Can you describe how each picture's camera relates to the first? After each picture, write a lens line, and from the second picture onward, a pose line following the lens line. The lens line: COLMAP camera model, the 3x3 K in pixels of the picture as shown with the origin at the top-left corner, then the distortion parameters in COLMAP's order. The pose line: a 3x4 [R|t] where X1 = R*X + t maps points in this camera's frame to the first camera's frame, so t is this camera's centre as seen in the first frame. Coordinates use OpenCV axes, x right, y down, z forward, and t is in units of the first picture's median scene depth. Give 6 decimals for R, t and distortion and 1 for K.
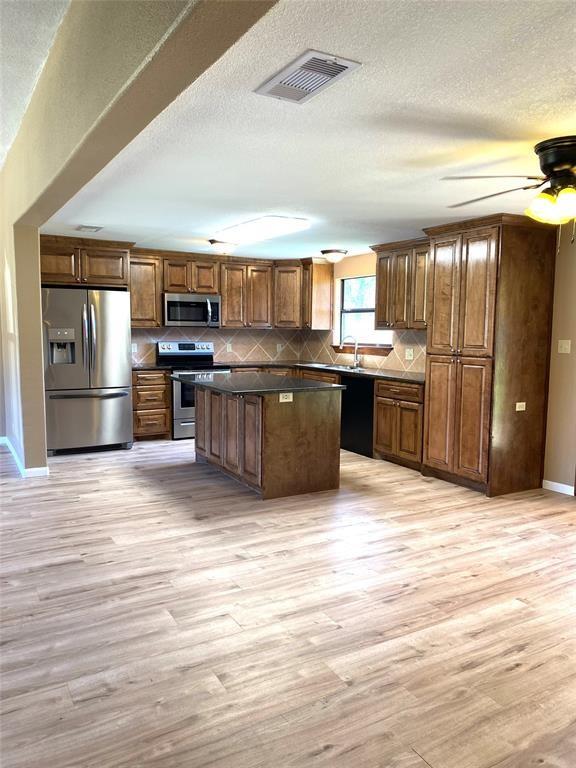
lens RADIAL K [[576.7, 0, 282.3], [0, 576.7, 387.8], [0, 0, 1]] dist [0.040941, -0.052829]
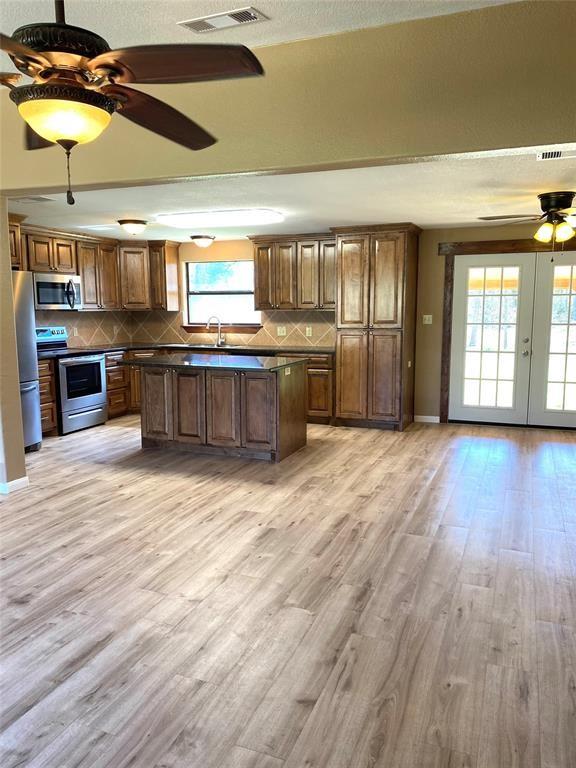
lens RADIAL K [[576.7, 0, 282.3], [0, 576.7, 387.8], [0, 0, 1]] dist [0.040941, -0.052829]
pose [[0.789282, -0.098696, 0.606047, -0.683784], [0.077148, 0.995116, 0.061582, -0.020126], [-0.609165, -0.001850, 0.793041, 0.094936]]
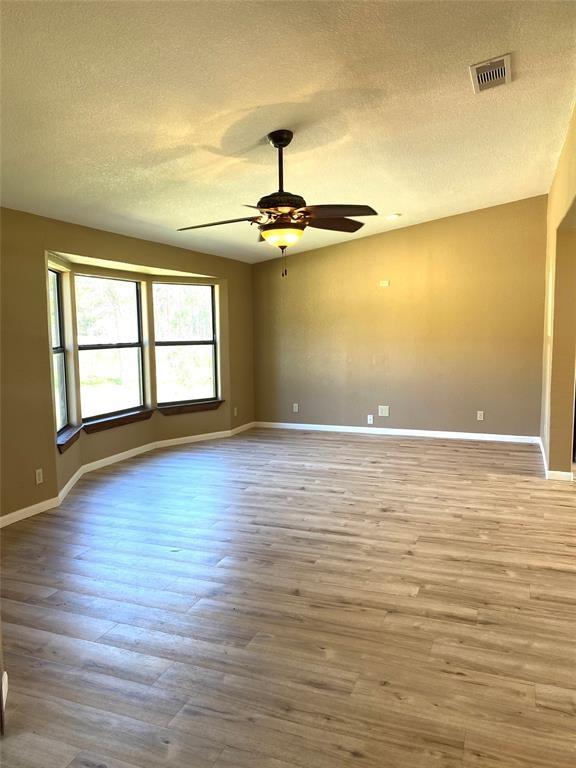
lens RADIAL K [[576.7, 0, 282.3], [0, 576.7, 387.8], [0, 0, 1]] dist [0.040941, -0.052829]
pose [[0.620978, 0.064192, -0.781195, 0.053318], [-0.066732, 0.997352, 0.028908, -0.001989], [0.780982, 0.034180, 0.623617, 0.005295]]
